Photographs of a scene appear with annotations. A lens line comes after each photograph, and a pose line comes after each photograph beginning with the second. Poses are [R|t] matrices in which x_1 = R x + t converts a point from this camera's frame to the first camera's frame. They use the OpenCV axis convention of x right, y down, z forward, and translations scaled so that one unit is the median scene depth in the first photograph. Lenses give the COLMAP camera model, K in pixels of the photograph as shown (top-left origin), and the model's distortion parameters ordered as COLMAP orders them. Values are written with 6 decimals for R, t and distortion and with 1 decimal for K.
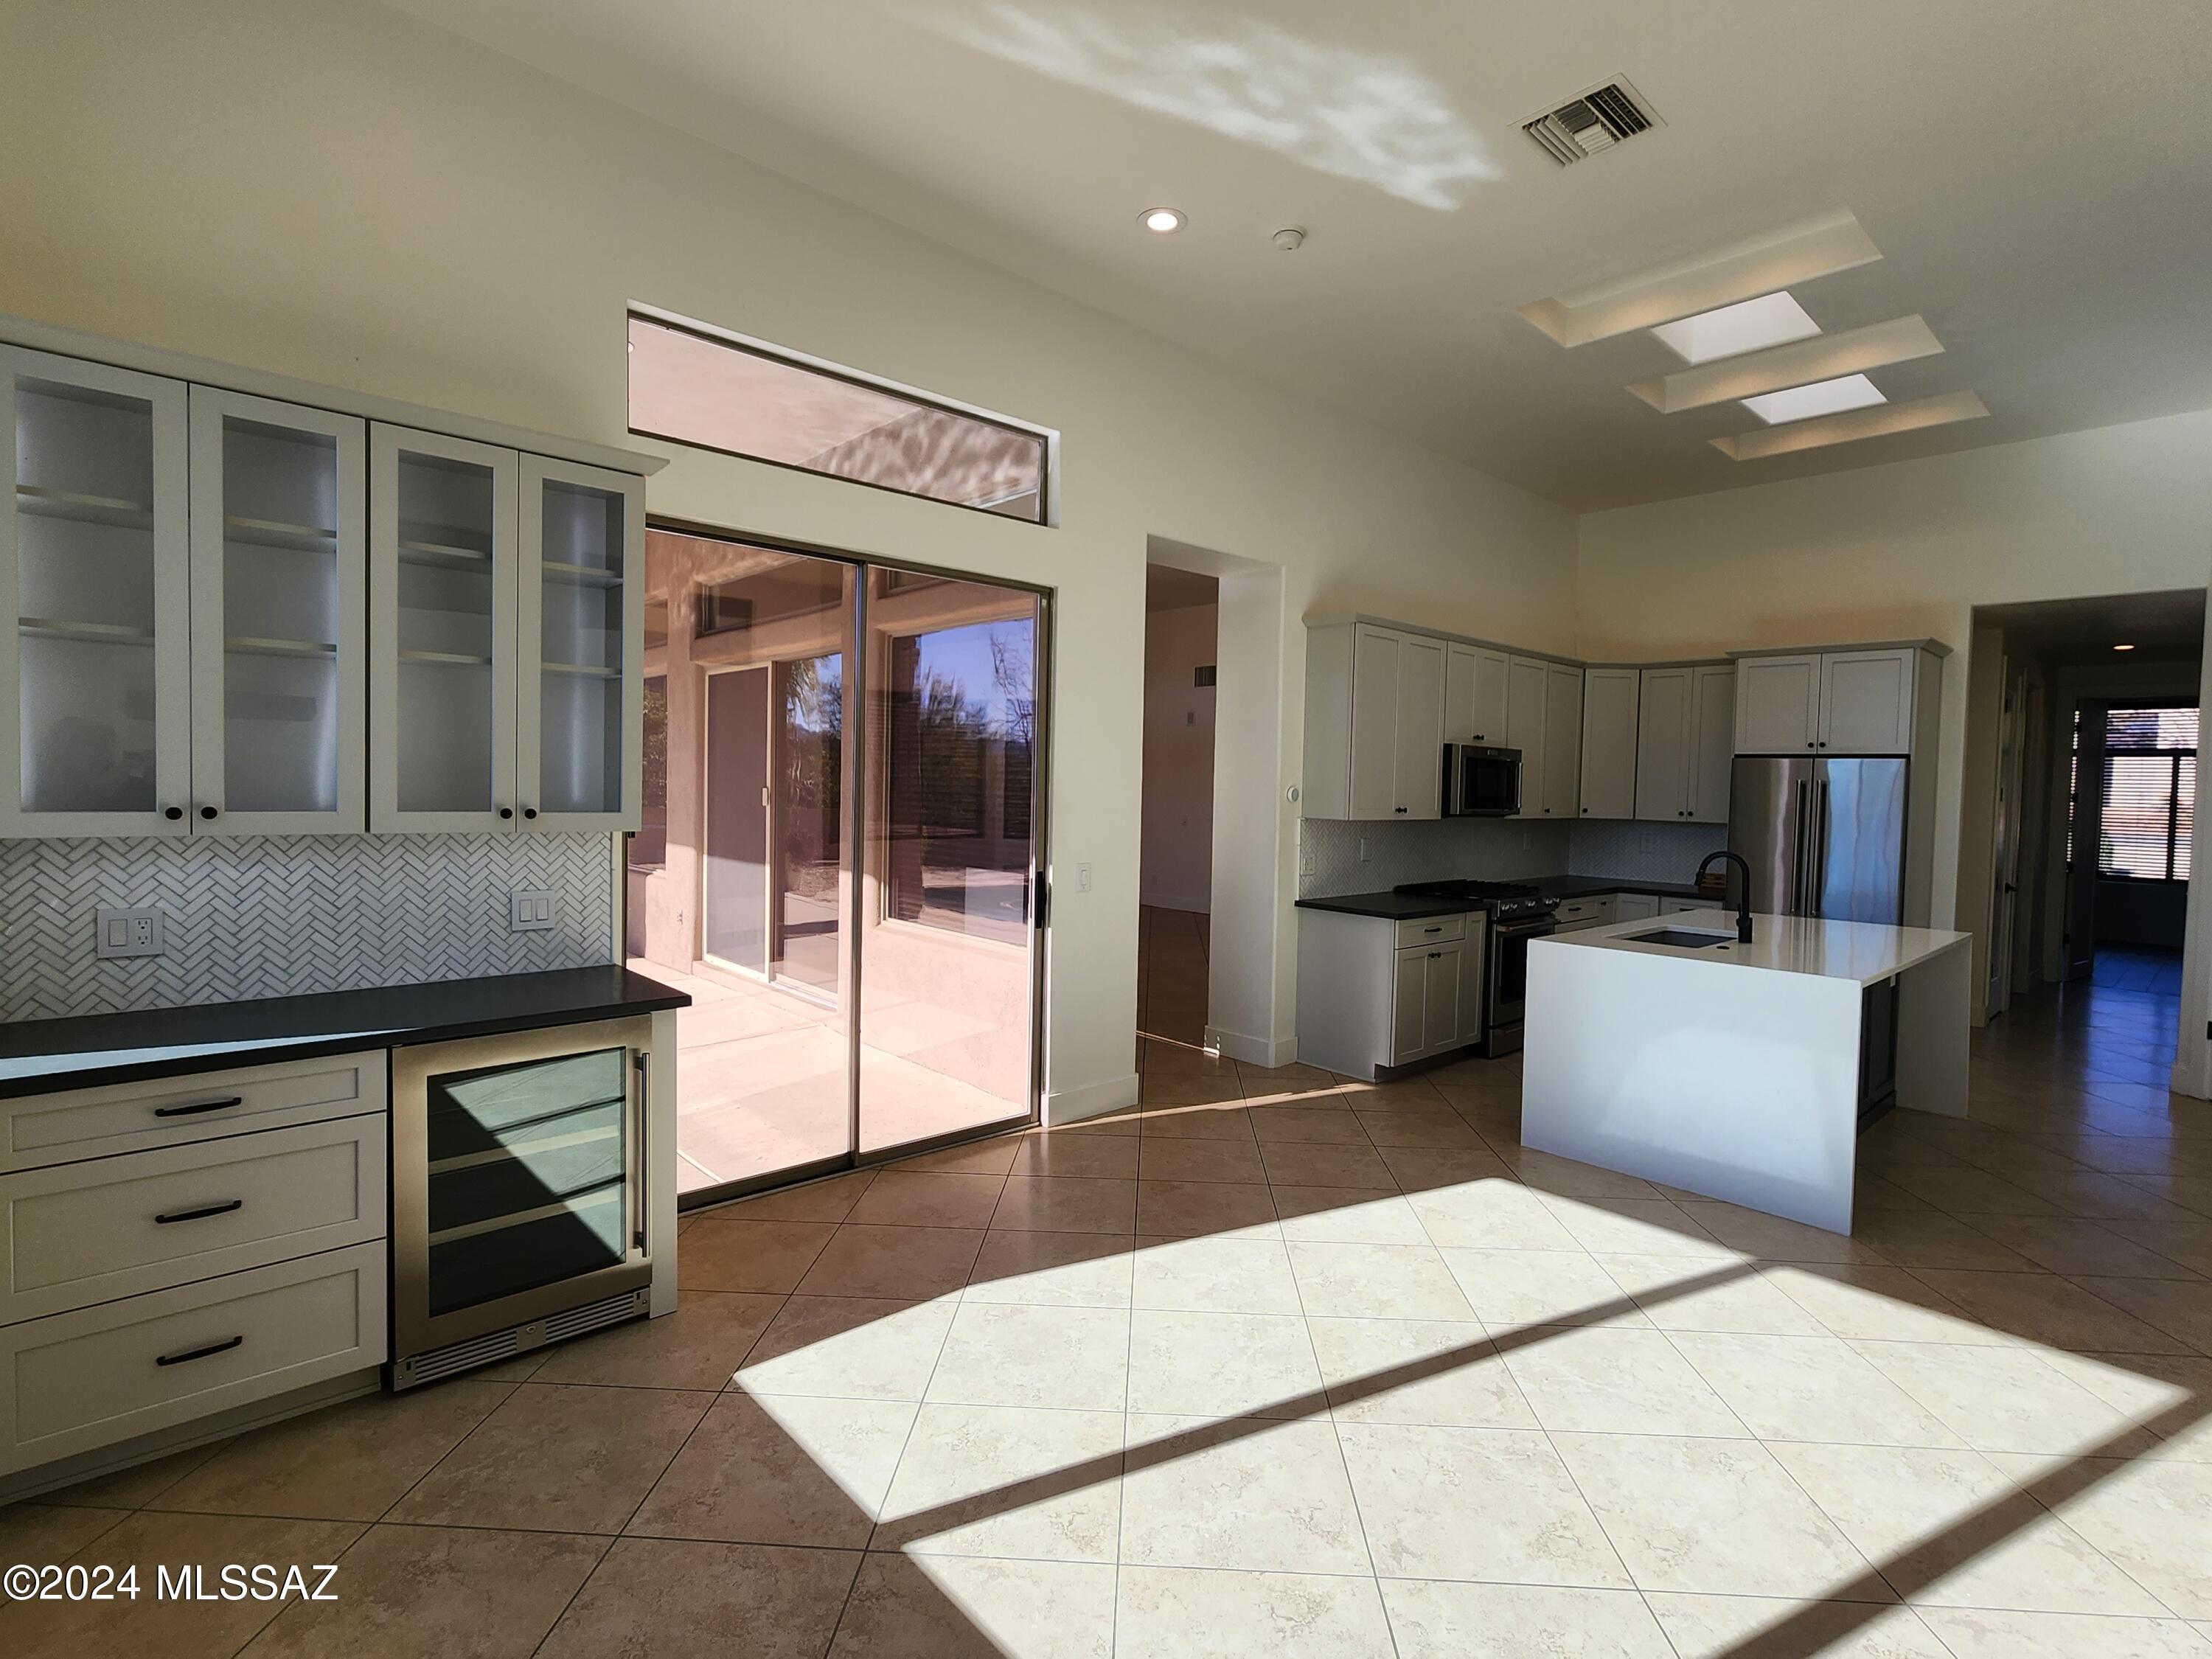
lens RADIAL K [[1060.9, 0, 1117.2], [0, 1060.9, 818.1], [0, 0, 1]] dist [0.003478, -0.001387]
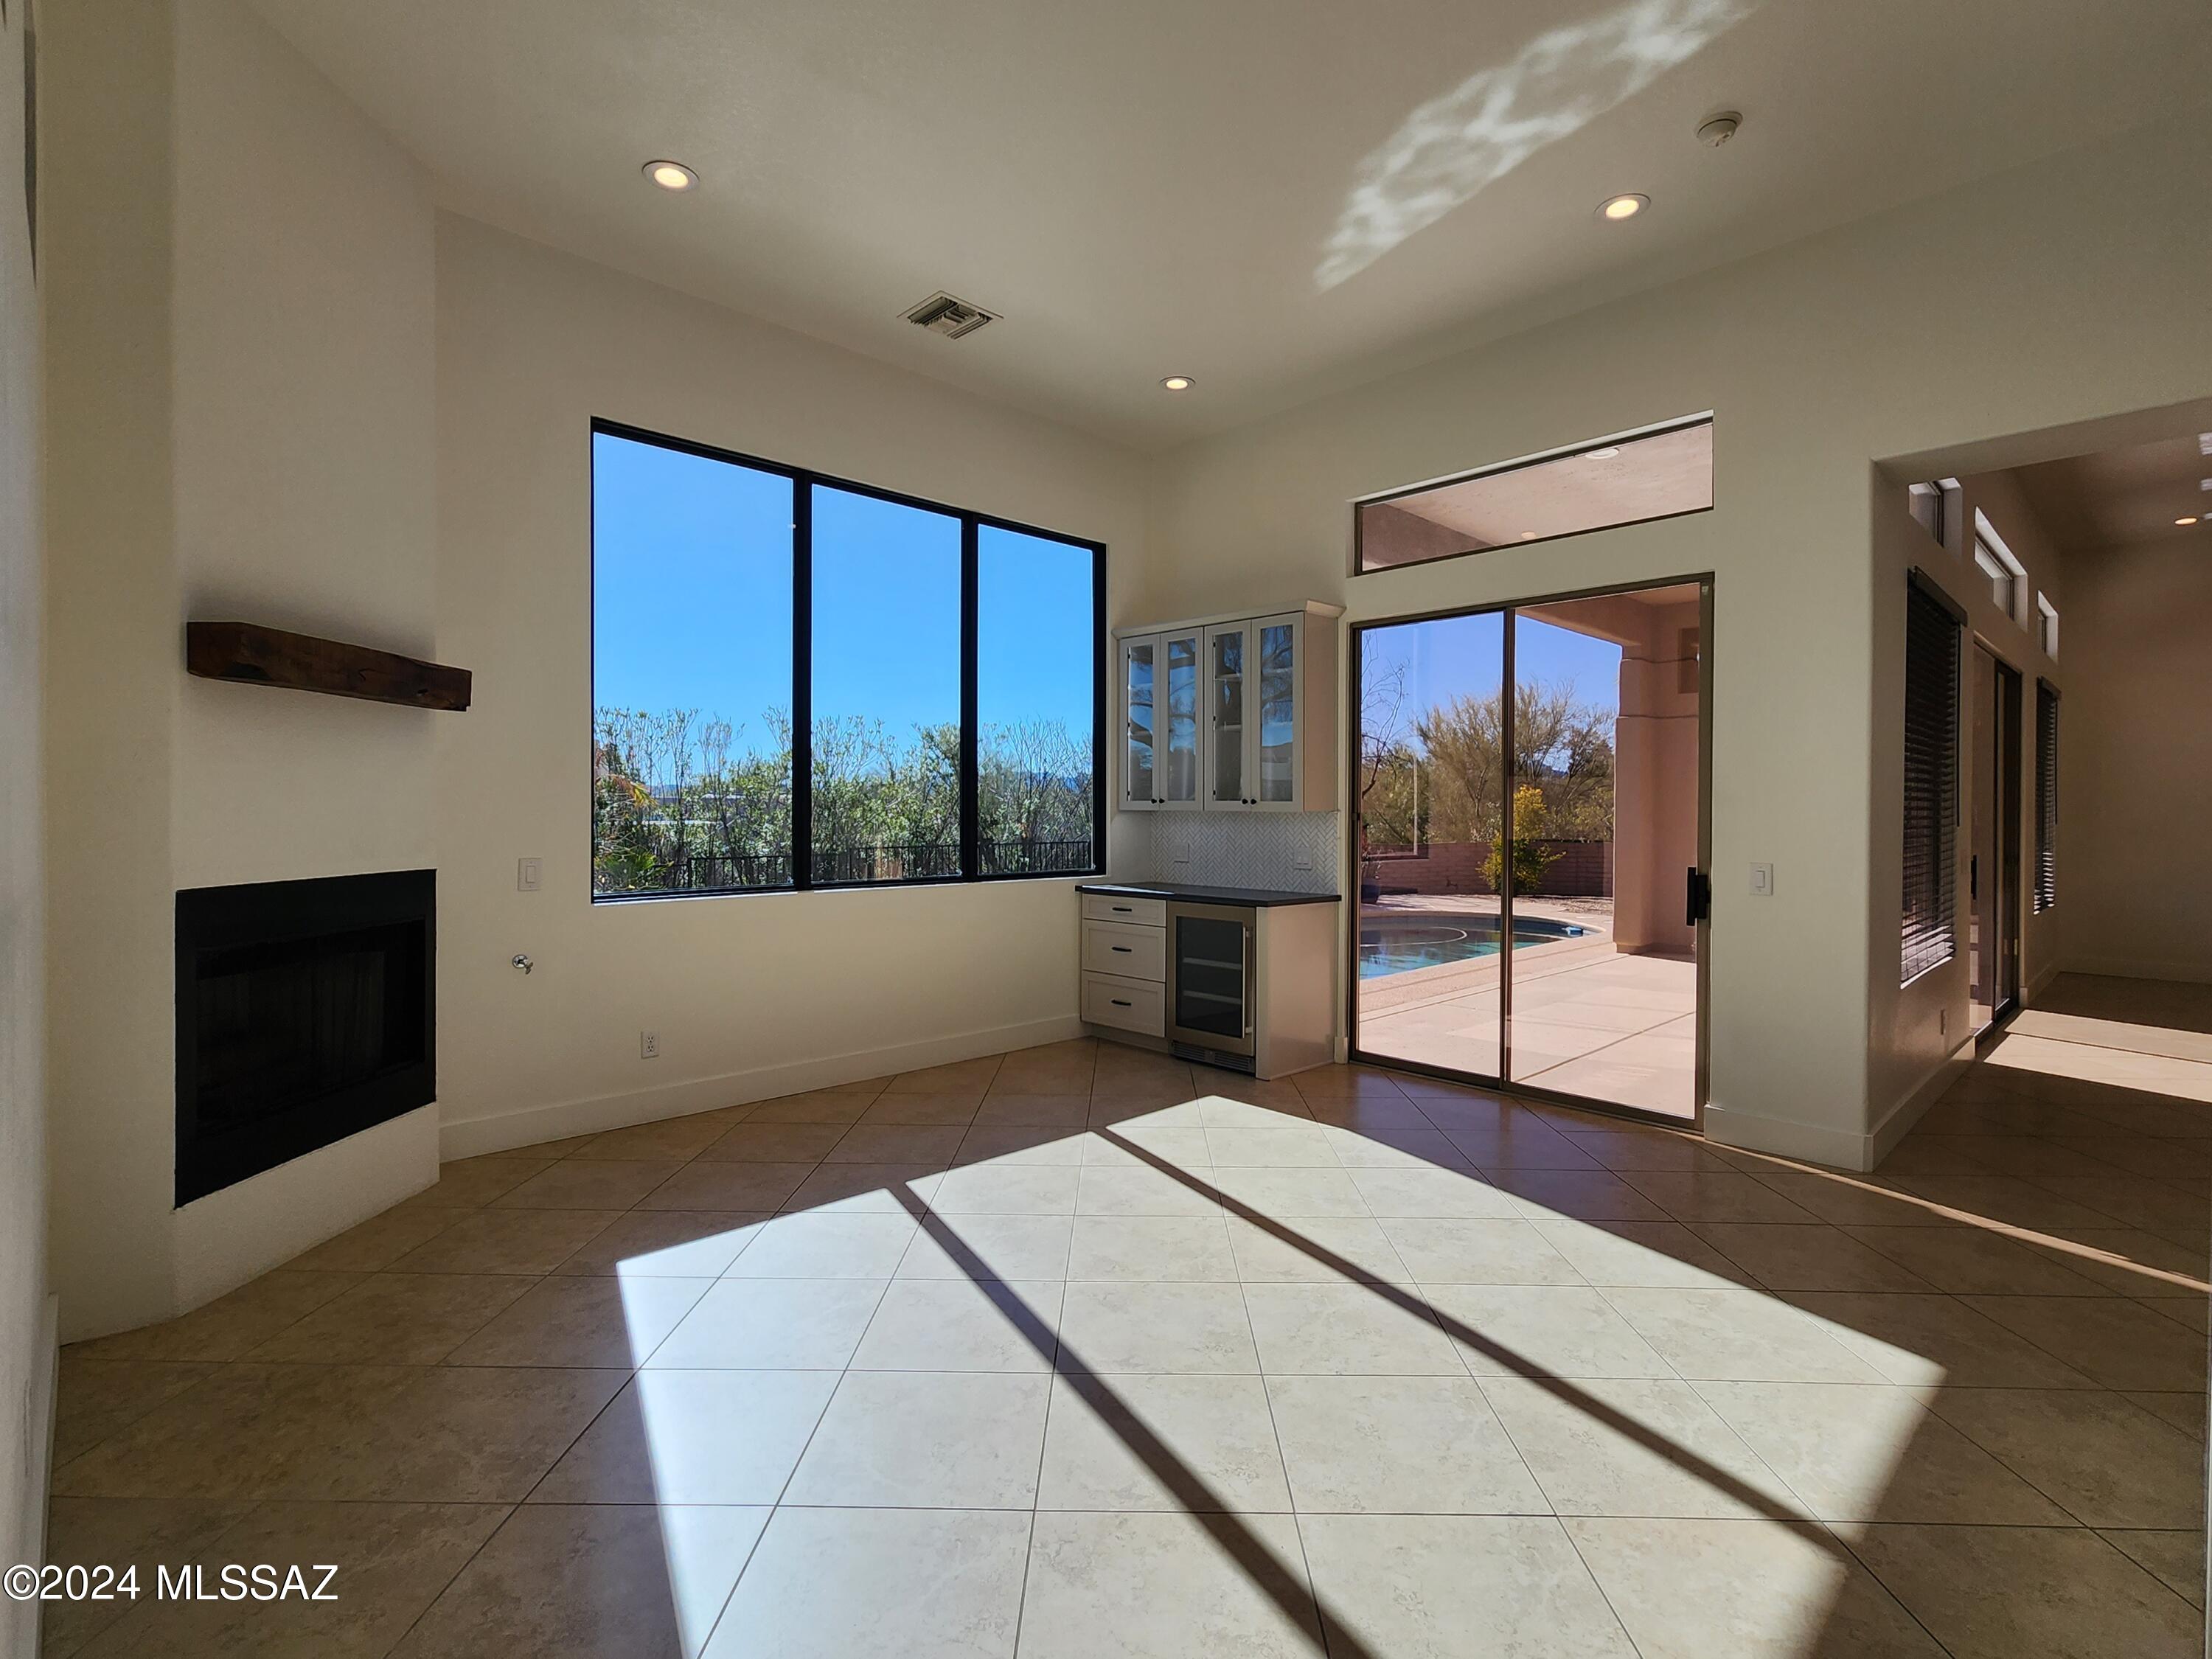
lens RADIAL K [[1060.9, 0, 1108.2], [0, 1060.9, 816.0], [0, 0, 1]] dist [0.003478, -0.001387]
pose [[0.021884, -0.018253, -0.999594, 0.806070], [-0.041271, 0.998965, -0.019145, 0.041215], [0.998908, 0.041673, 0.021108, 0.405414]]
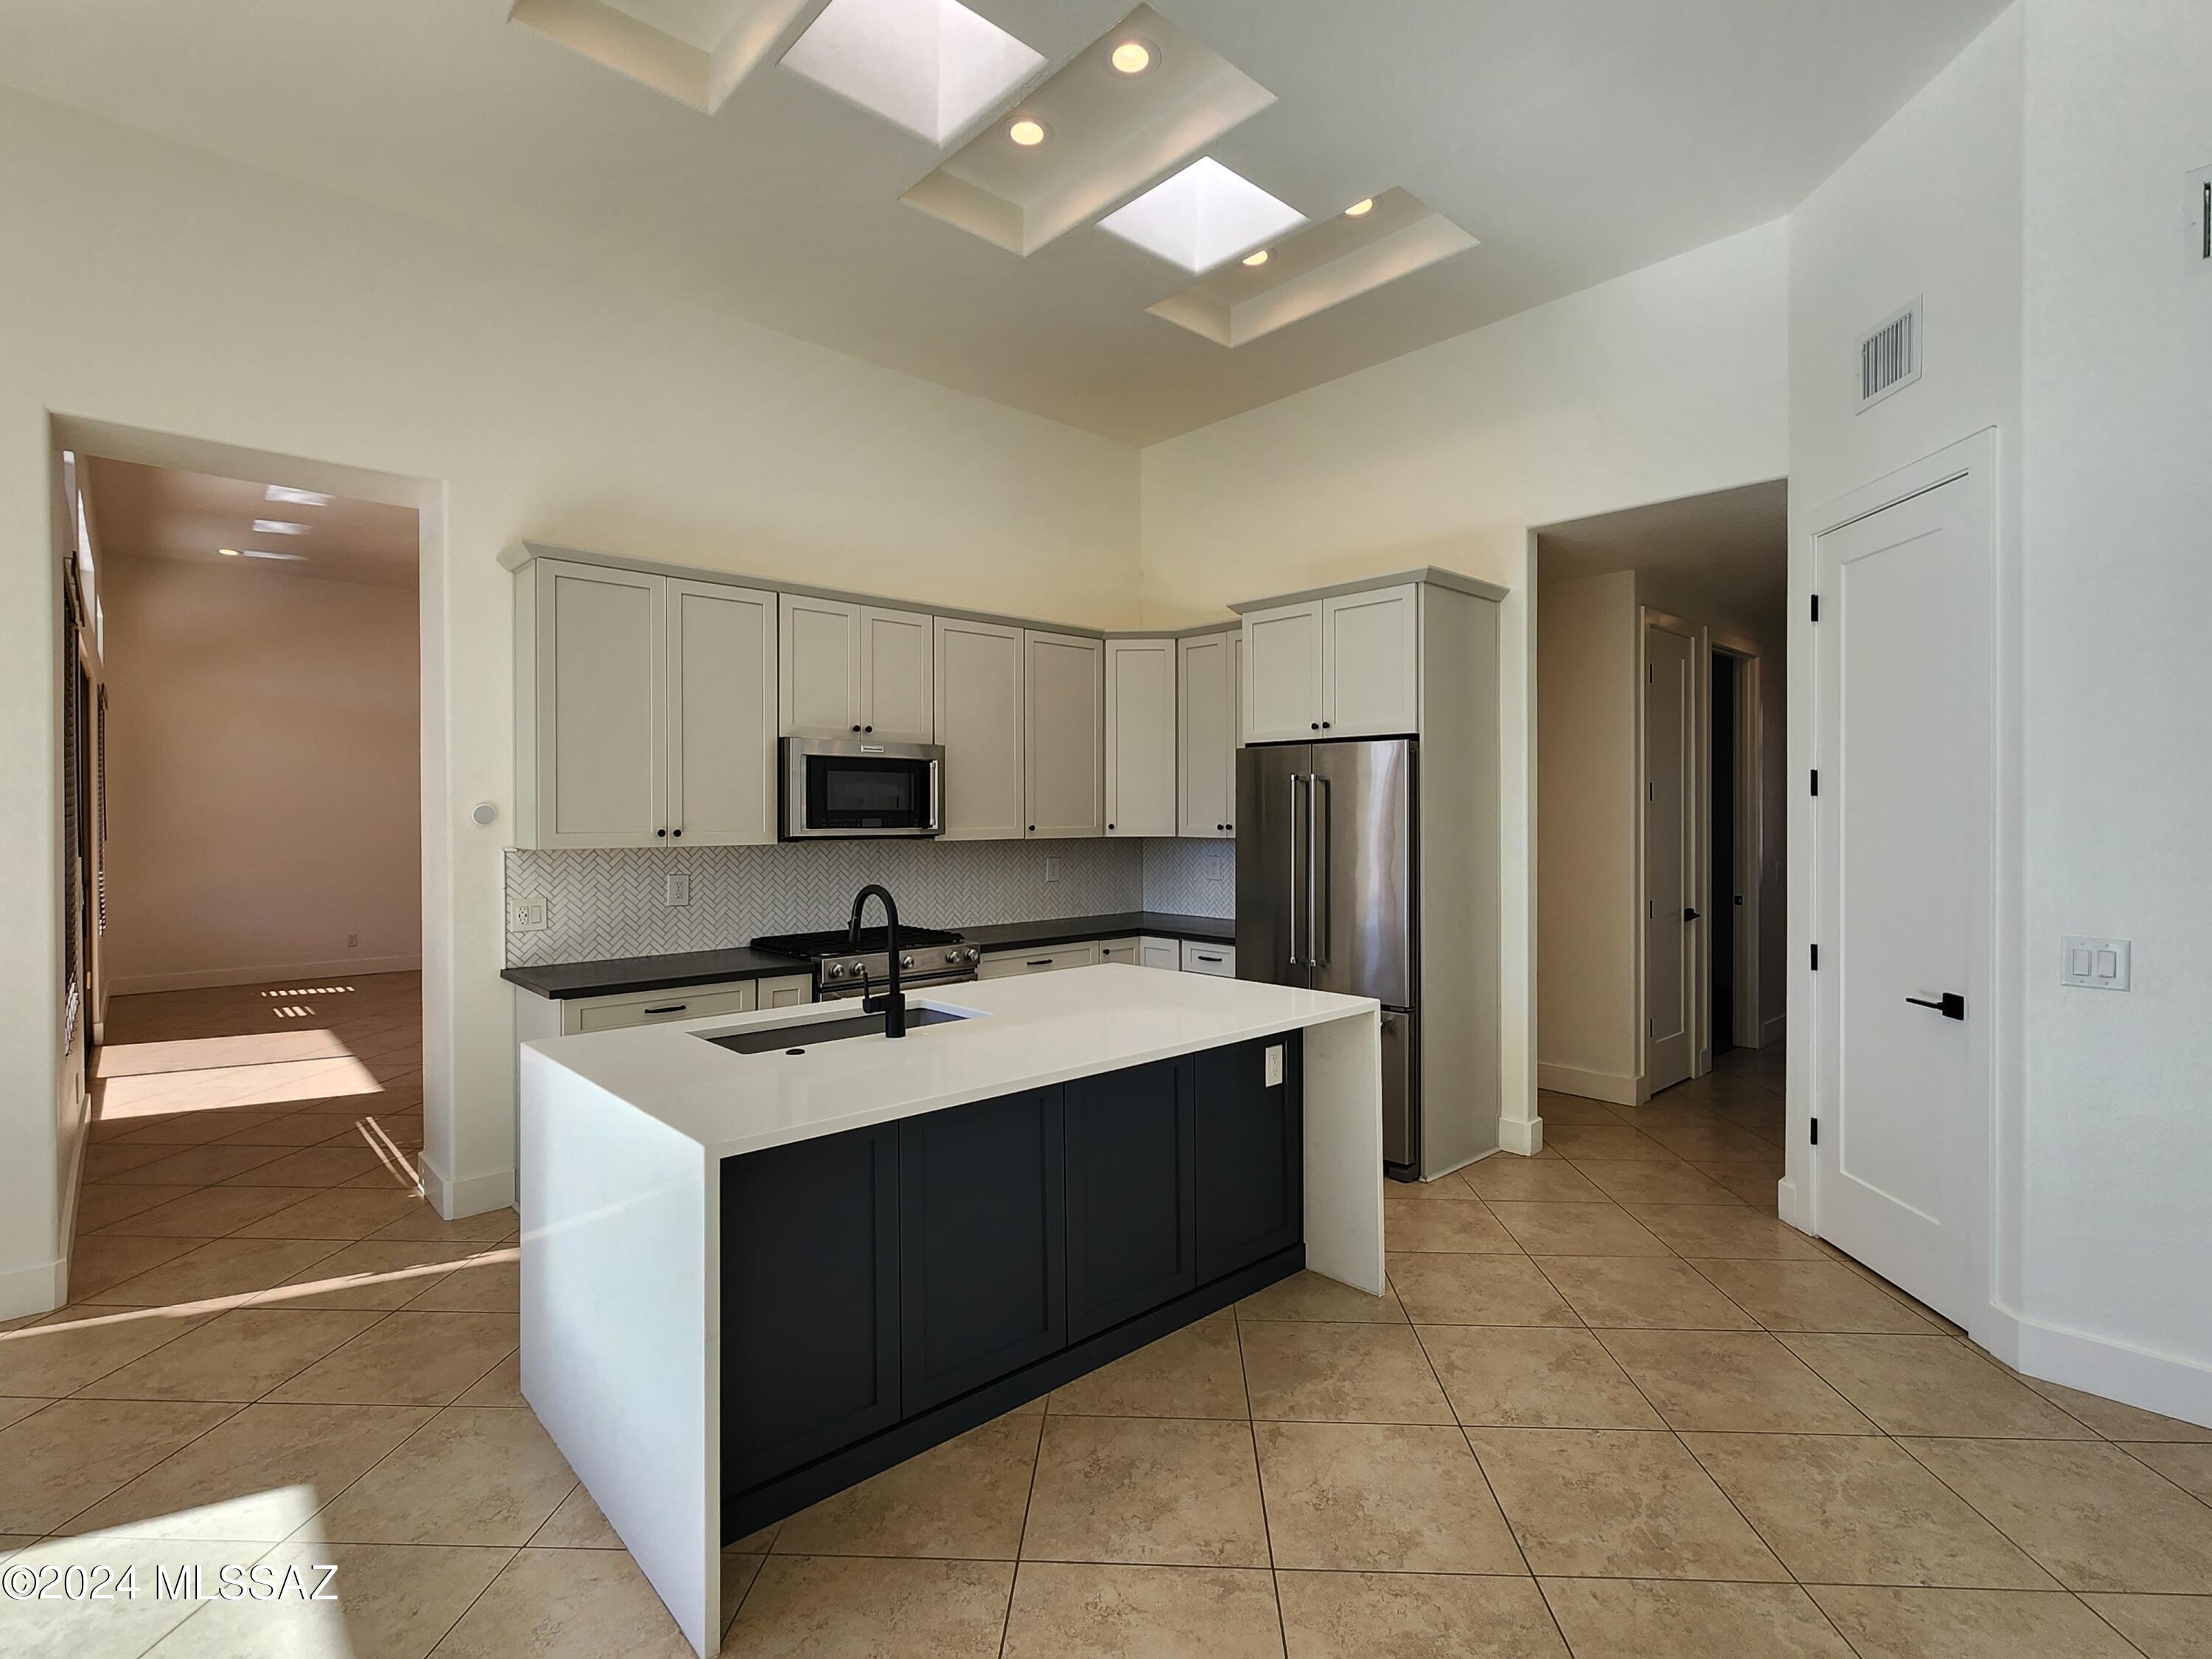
lens RADIAL K [[1060.9, 0, 1115.8], [0, 1060.9, 816.3], [0, 0, 1]] dist [0.003478, -0.001387]
pose [[0.999631, -0.027096, -0.001670, 0.656211], [0.027028, 0.999115, -0.032221, 0.014216], [0.002542, 0.032164, 0.999479, 0.360322]]
